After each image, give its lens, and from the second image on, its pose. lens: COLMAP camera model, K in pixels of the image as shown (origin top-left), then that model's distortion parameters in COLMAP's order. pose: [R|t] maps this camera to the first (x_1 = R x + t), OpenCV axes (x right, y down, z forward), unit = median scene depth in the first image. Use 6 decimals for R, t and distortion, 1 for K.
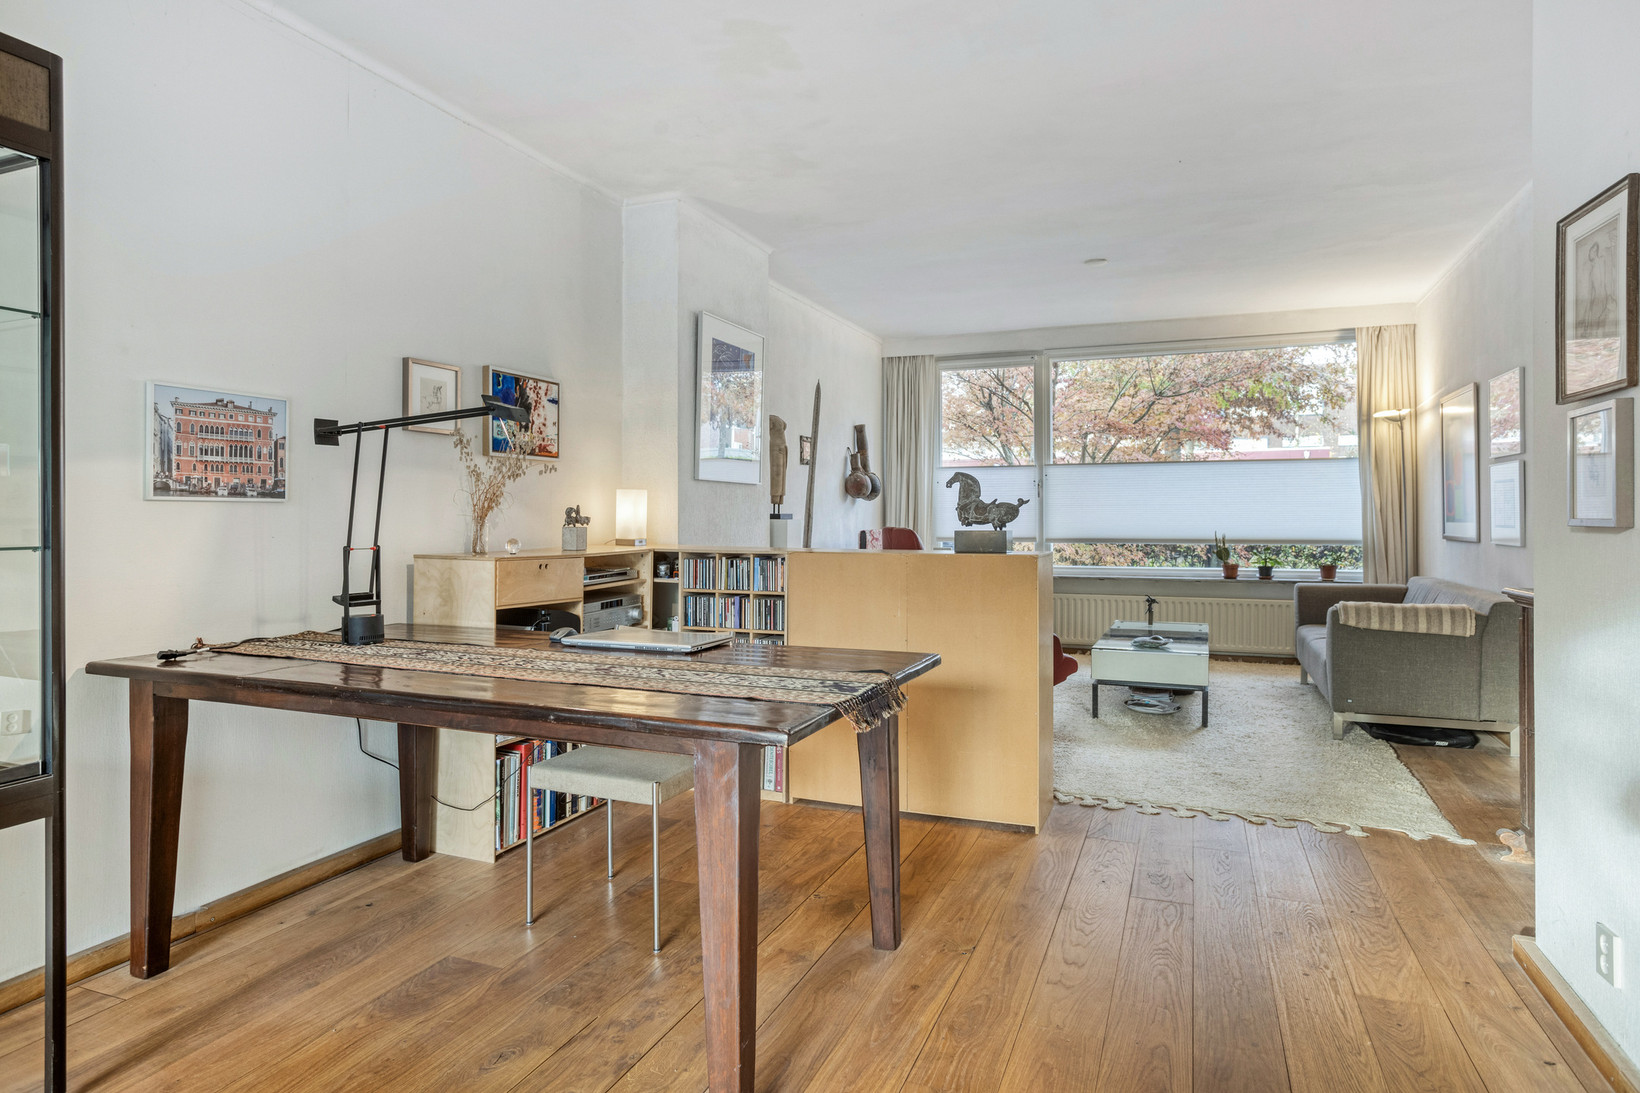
lens RADIAL K [[931.4, 0, 826.6], [0, 931.4, 520.5], [0, 0, 1]] dist [-0.005998, 0.005233]
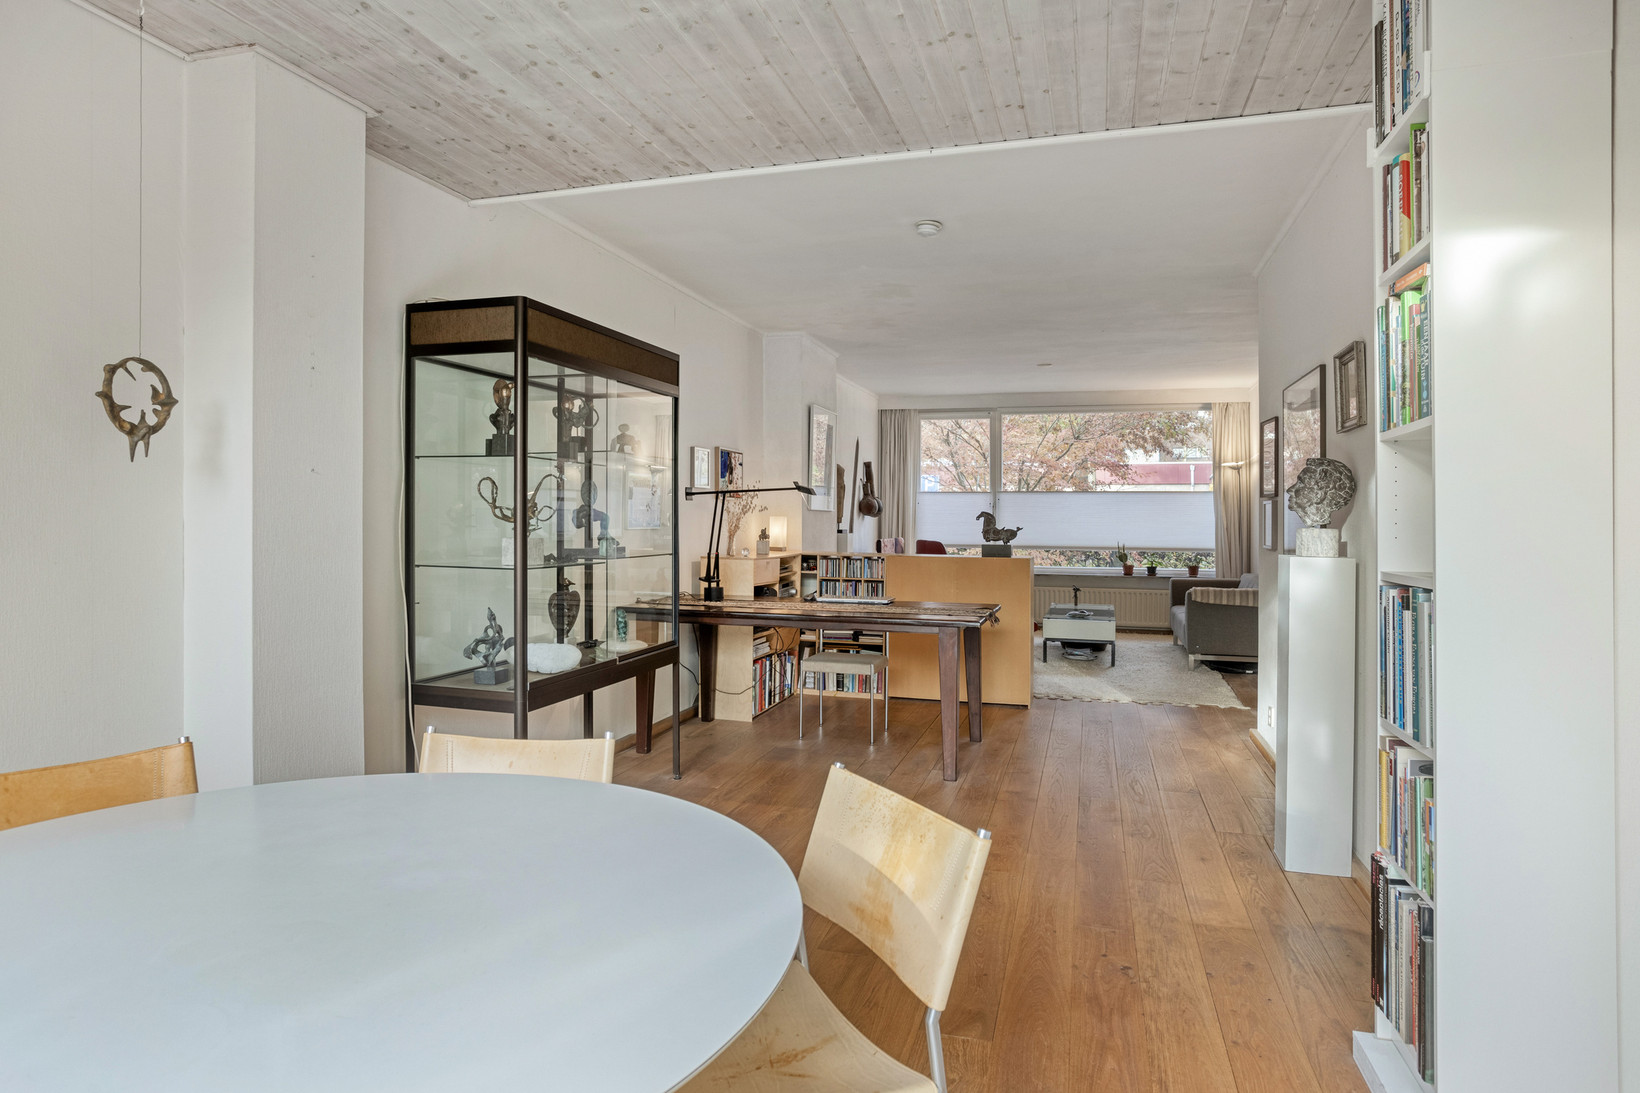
lens RADIAL K [[931.4, 0, 835.8], [0, 931.4, 507.0], [0, 0, 1]] dist [-0.005998, 0.005233]
pose [[0.994204, 0.011021, 0.106939, -0.199321], [-0.009346, 0.999826, -0.016150, -0.017430], [-0.107099, 0.015056, 0.994134, -0.449240]]
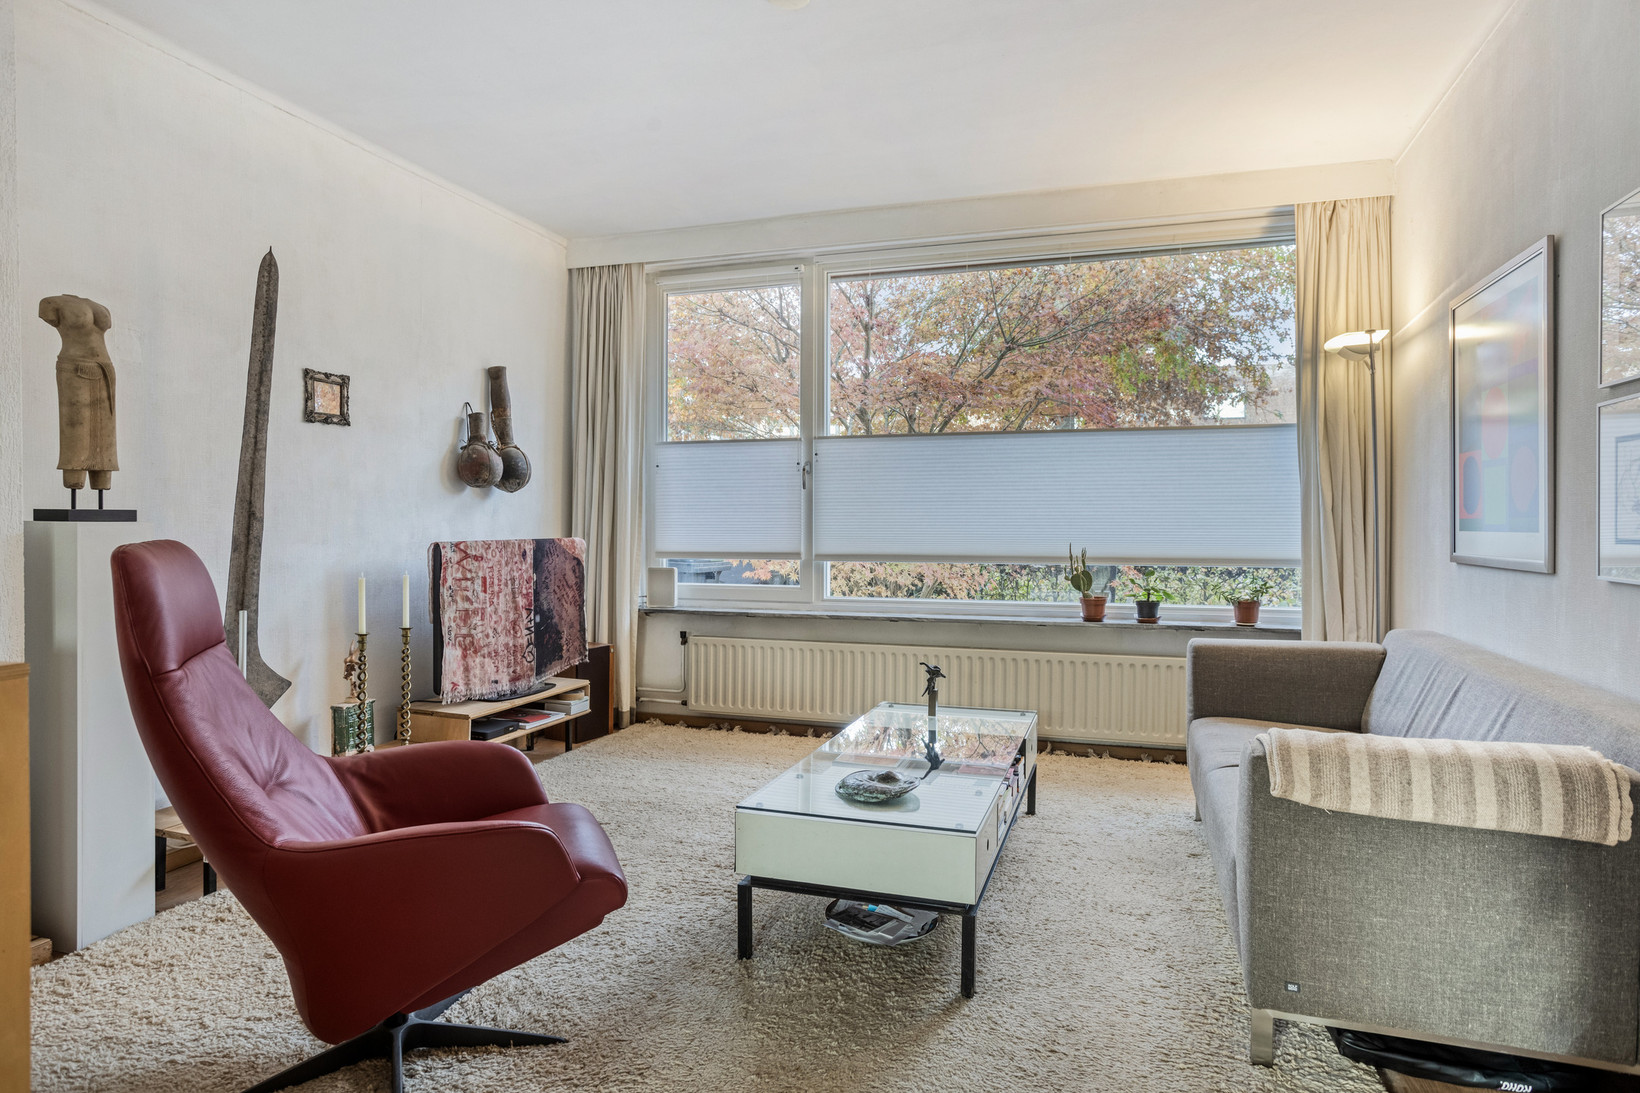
lens RADIAL K [[931.4, 0, 820.5], [0, 931.4, 540.4], [0, 0, 1]] dist [-0.005998, 0.005233]
pose [[0.998005, 0.001298, 0.063120, 0.263787], [-0.002339, 0.999862, 0.016420, -0.000569], [-0.063090, -0.016535, 0.997871, 0.486616]]
